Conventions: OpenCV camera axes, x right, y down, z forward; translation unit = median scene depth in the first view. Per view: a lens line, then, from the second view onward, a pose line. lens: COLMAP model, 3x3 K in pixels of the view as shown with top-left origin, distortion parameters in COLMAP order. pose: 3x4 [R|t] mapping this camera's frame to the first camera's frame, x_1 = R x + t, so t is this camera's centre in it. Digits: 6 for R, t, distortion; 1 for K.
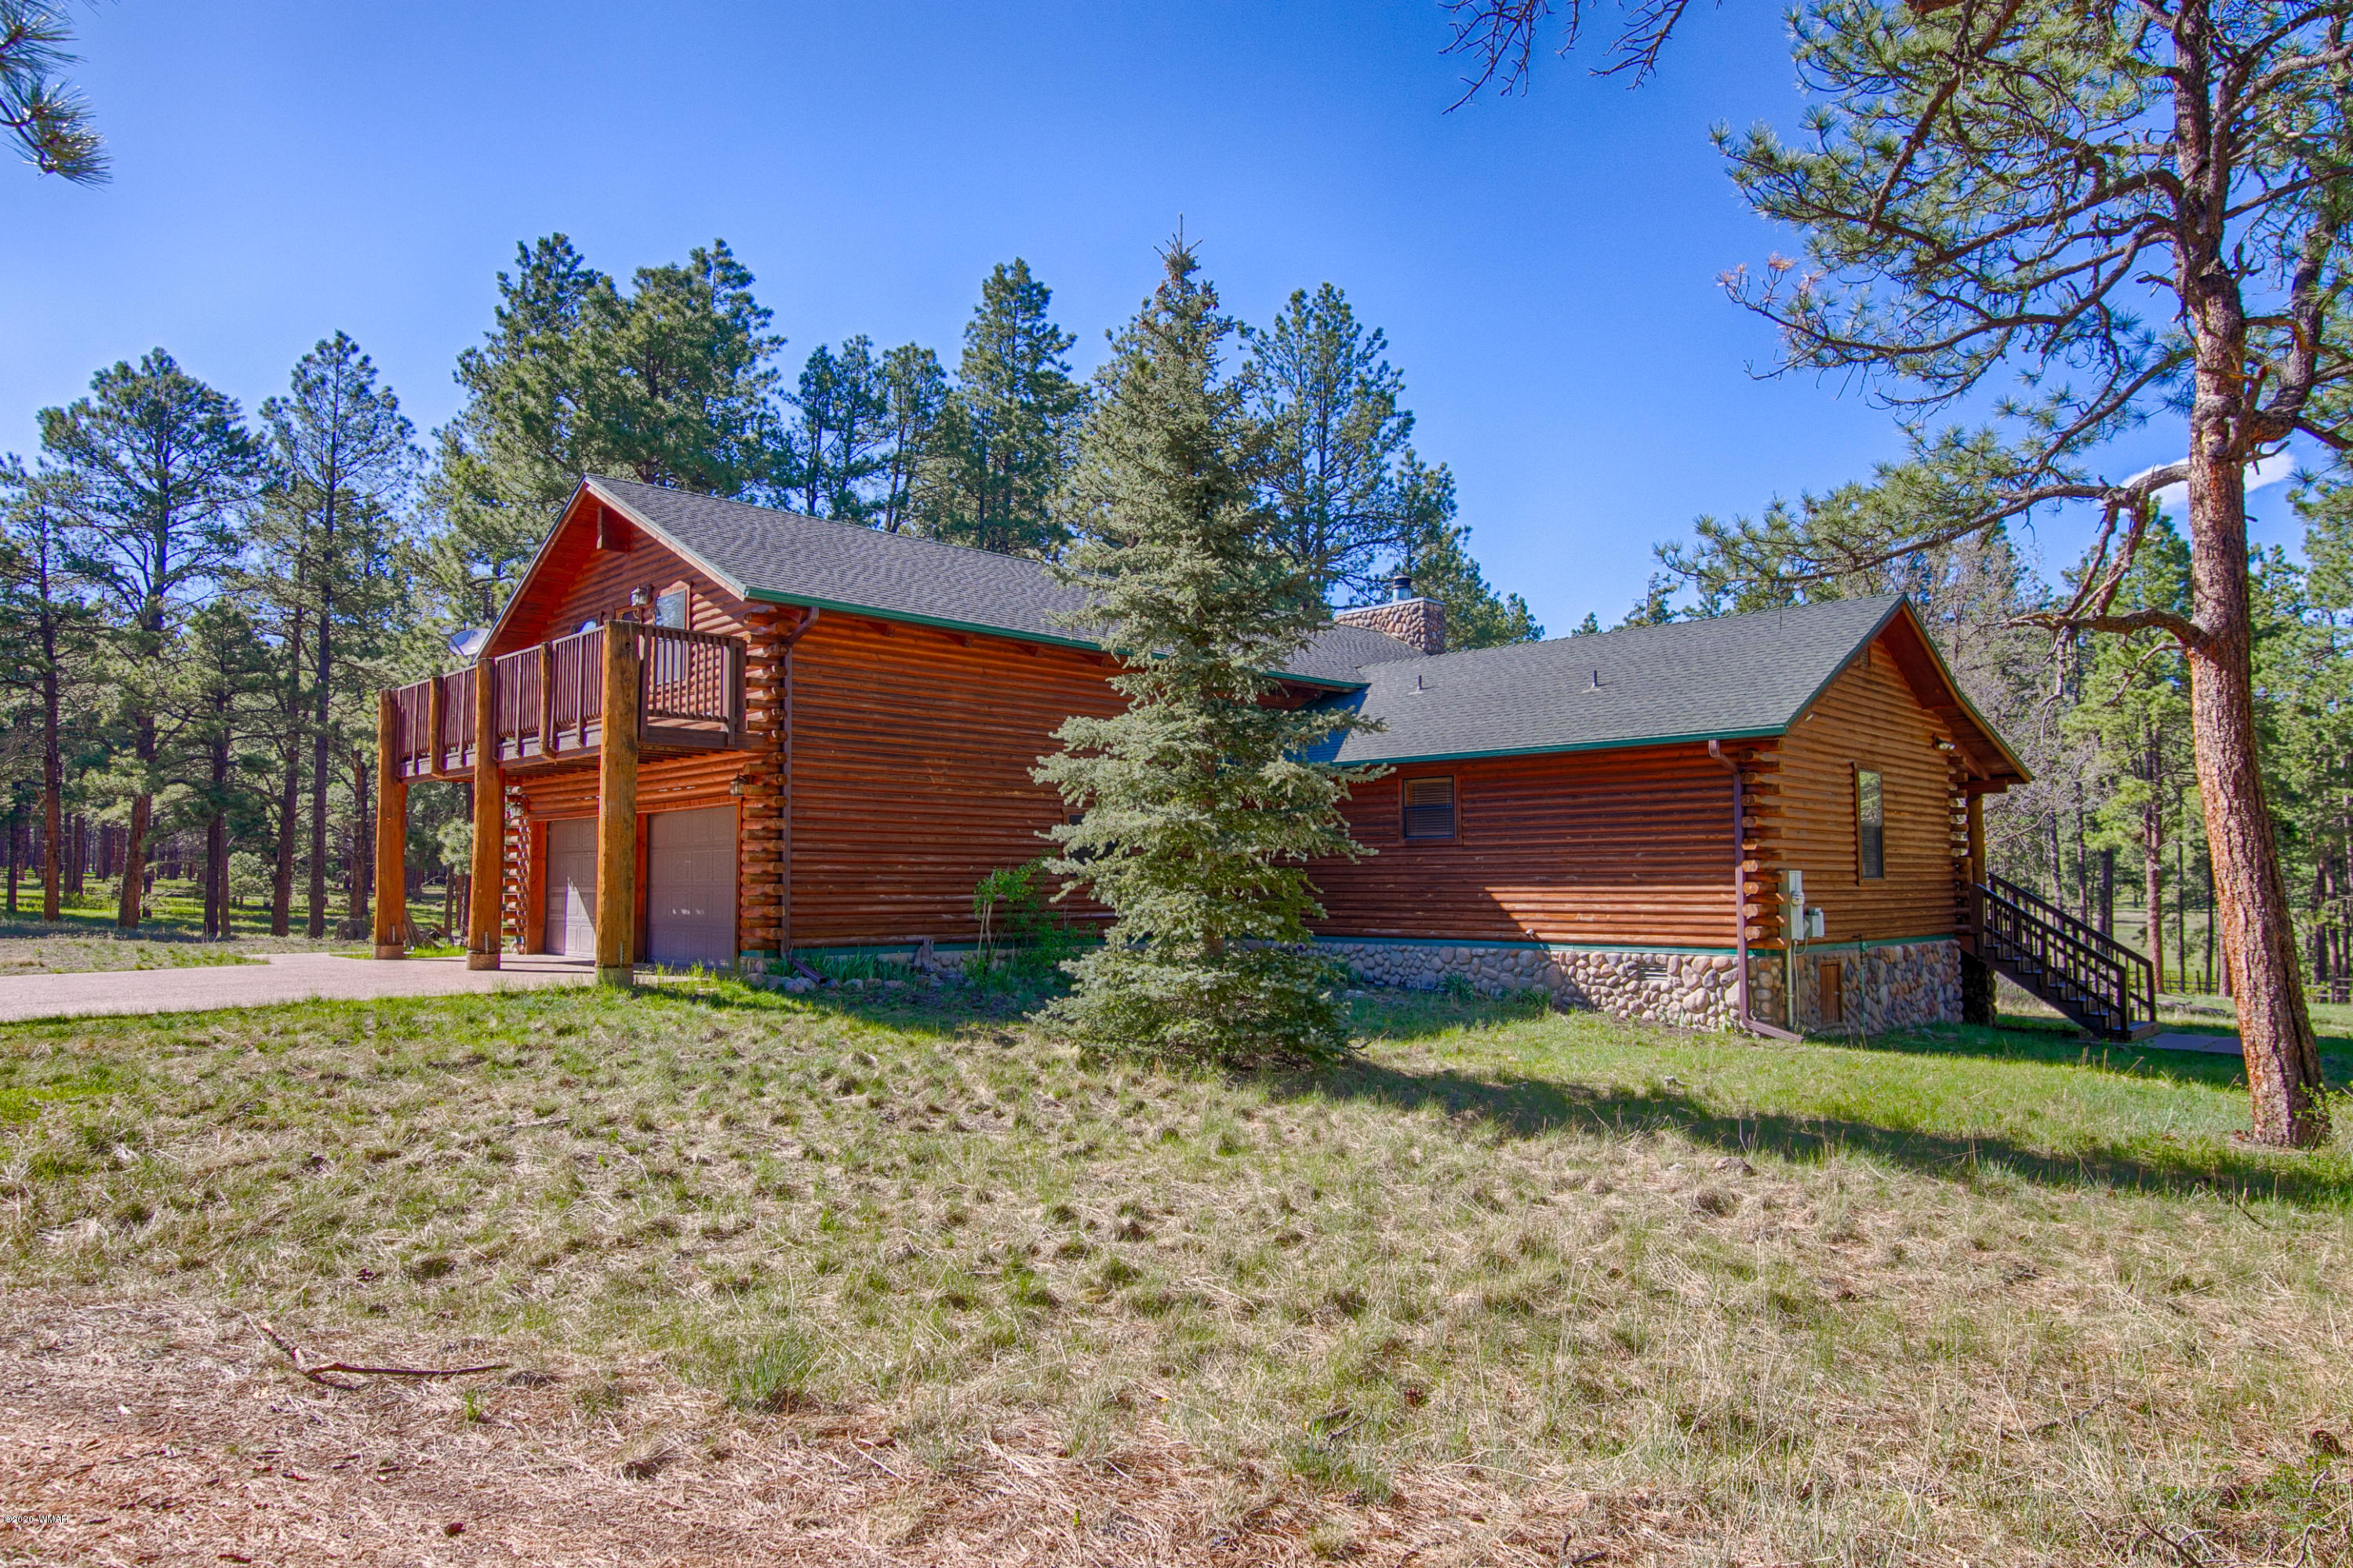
lens RADIAL K [[1438.9, 0, 1176.5], [0, 1438.9, 784.0], [0, 0, 1]] dist [0.006212, 0.001441]
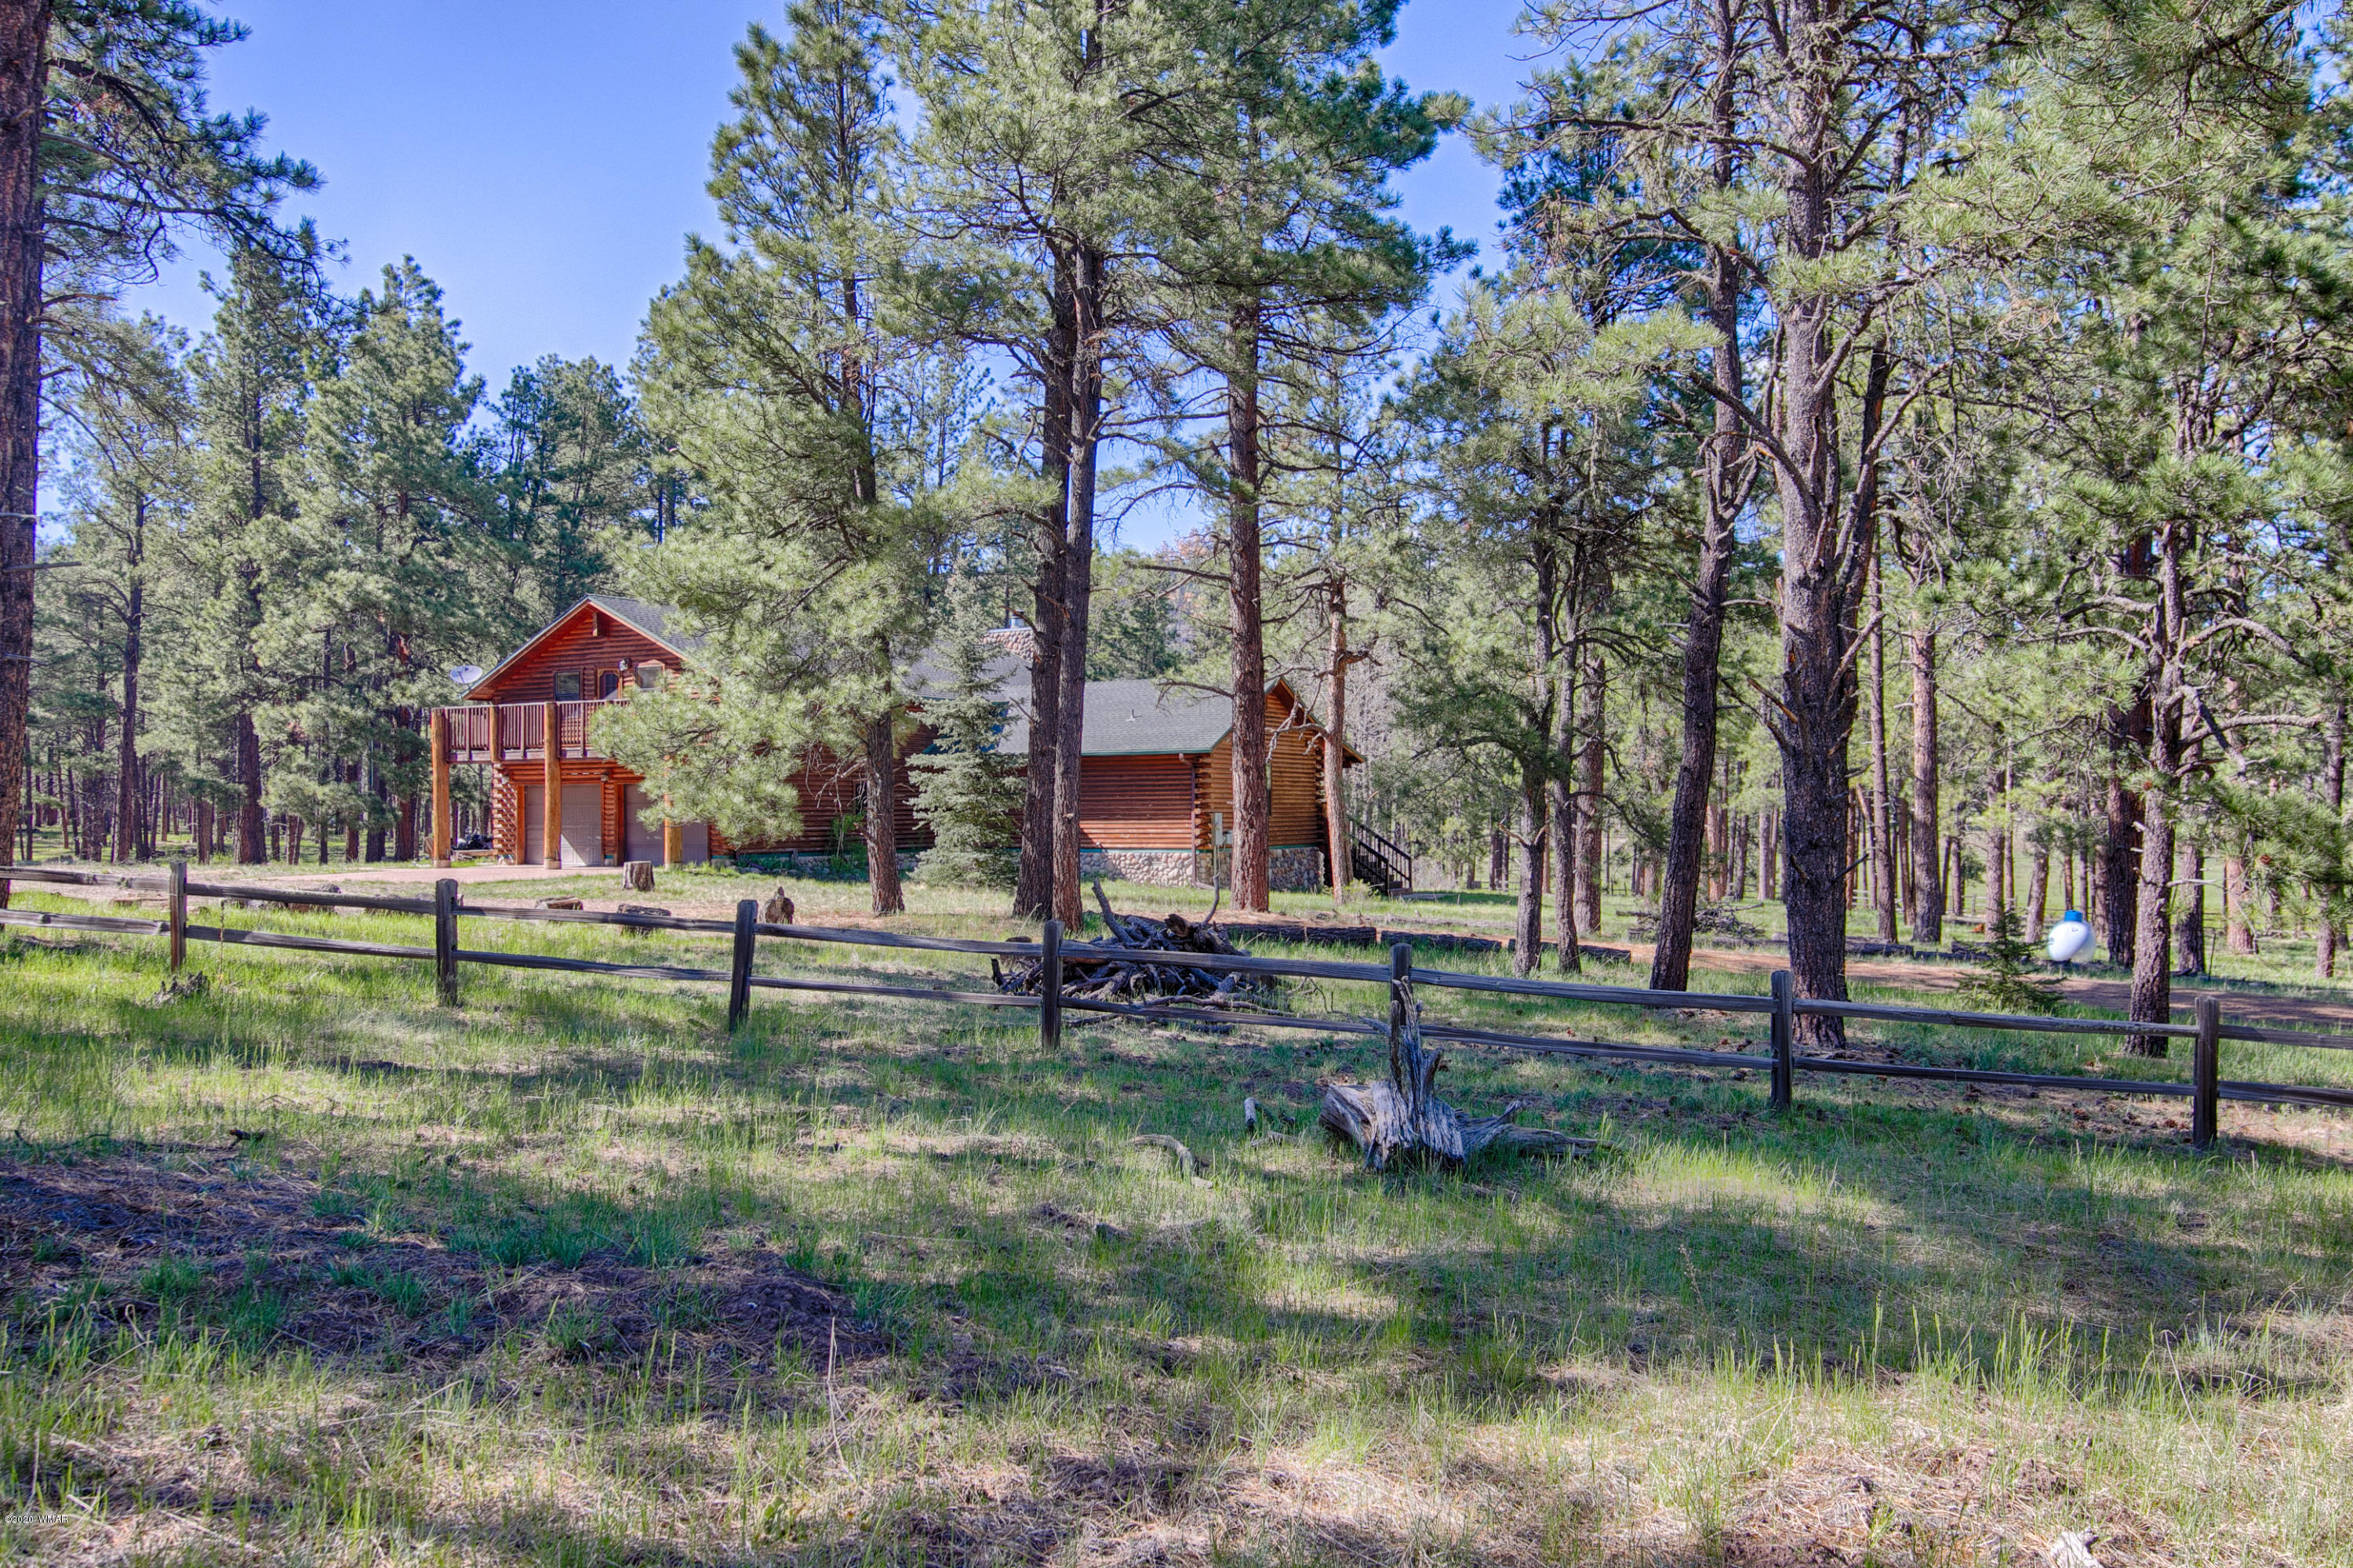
lens RADIAL K [[1897.1, 0, 1176.5], [0, 1897.1, 784.0], [0, 0, 1]] dist [0.361228, 0.000704]
pose [[0.962128, 0.000894, 0.272595, -0.400260], [-0.016132, 0.998429, 0.053662, -0.133476], [-0.272119, -0.056027, 0.960631, -1.691663]]
